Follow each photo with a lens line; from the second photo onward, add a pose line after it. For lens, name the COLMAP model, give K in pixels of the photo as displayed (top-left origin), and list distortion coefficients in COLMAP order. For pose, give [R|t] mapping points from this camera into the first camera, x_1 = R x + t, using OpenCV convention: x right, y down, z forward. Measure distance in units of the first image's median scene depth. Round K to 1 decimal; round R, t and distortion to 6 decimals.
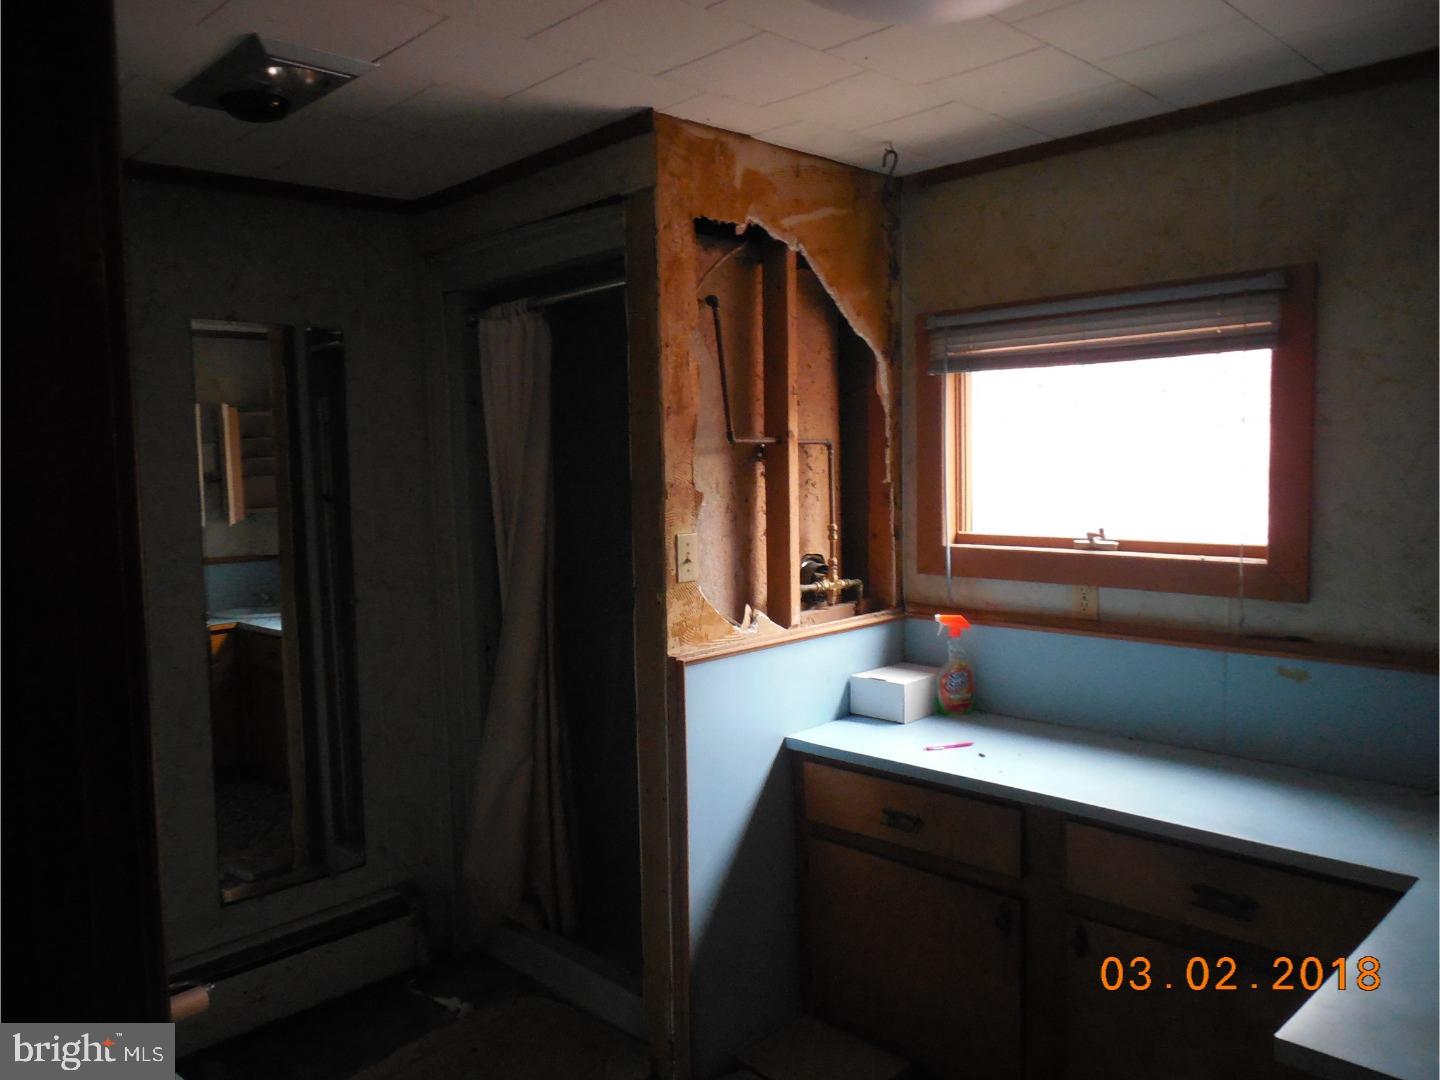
lens RADIAL K [[1115.7, 0, 720.0], [0, 1115.7, 540.0], [0, 0, 1]] dist [-0.009168, -0.003755]
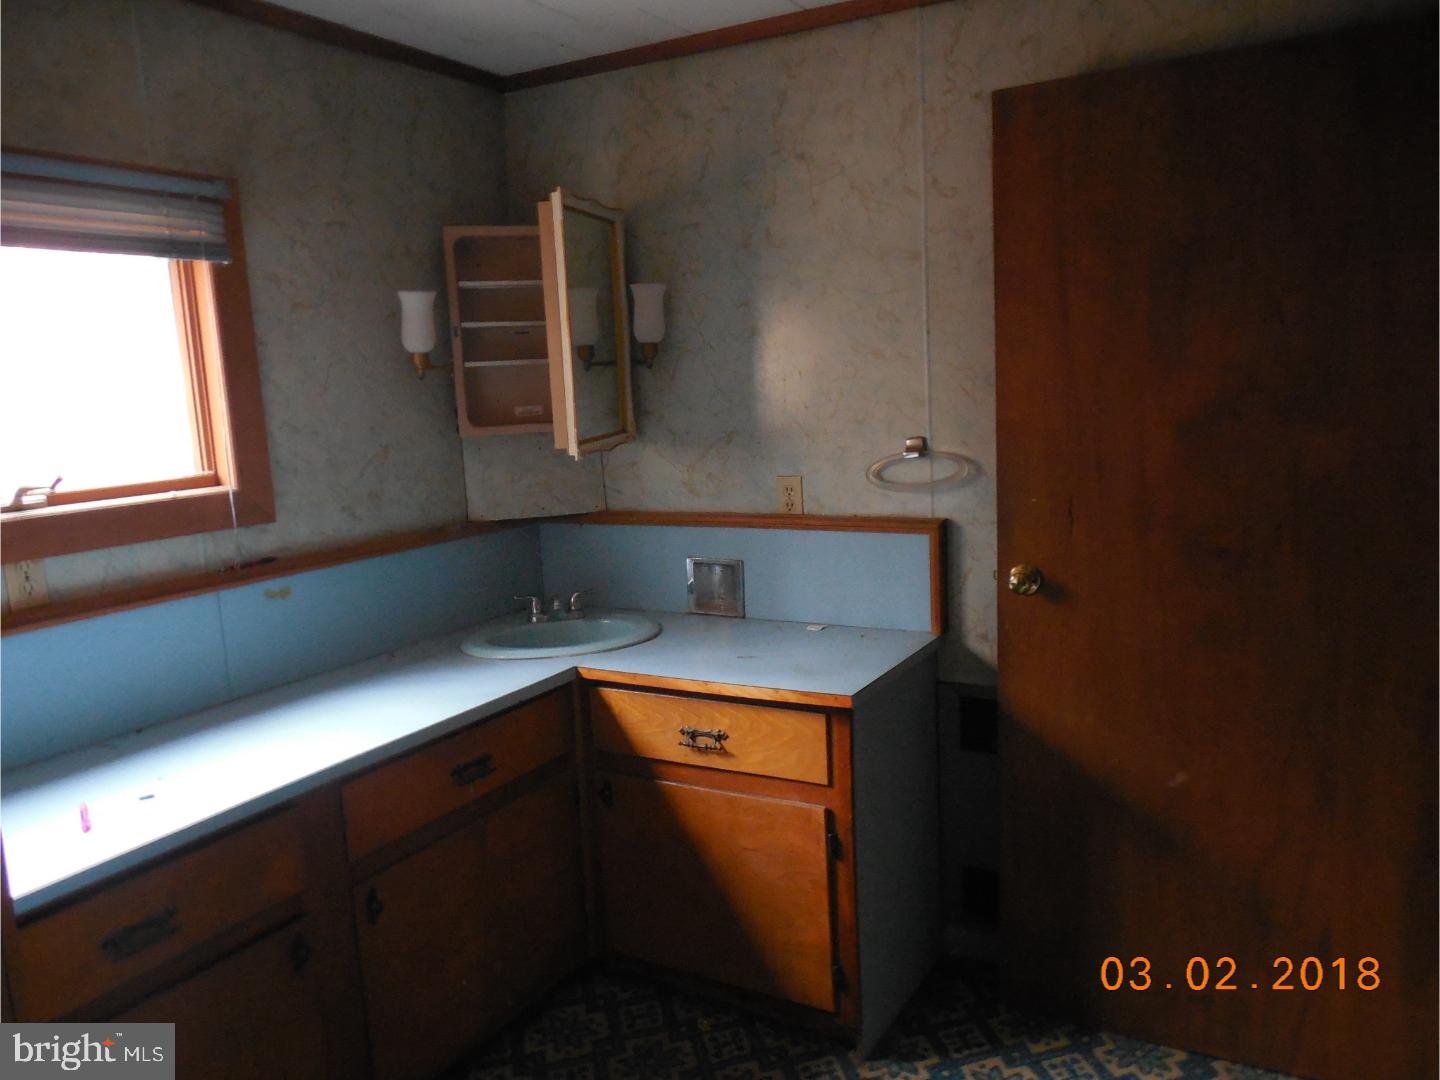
lens RADIAL K [[1115.7, 0, 720.0], [0, 1115.7, 540.0], [0, 0, 1]] dist [-0.009168, -0.003755]
pose [[-0.273407, -0.108584, 0.955750, -0.551185], [0.123852, 0.981364, 0.146923, -0.025545], [-0.953892, 0.158541, -0.254863, 0.864820]]
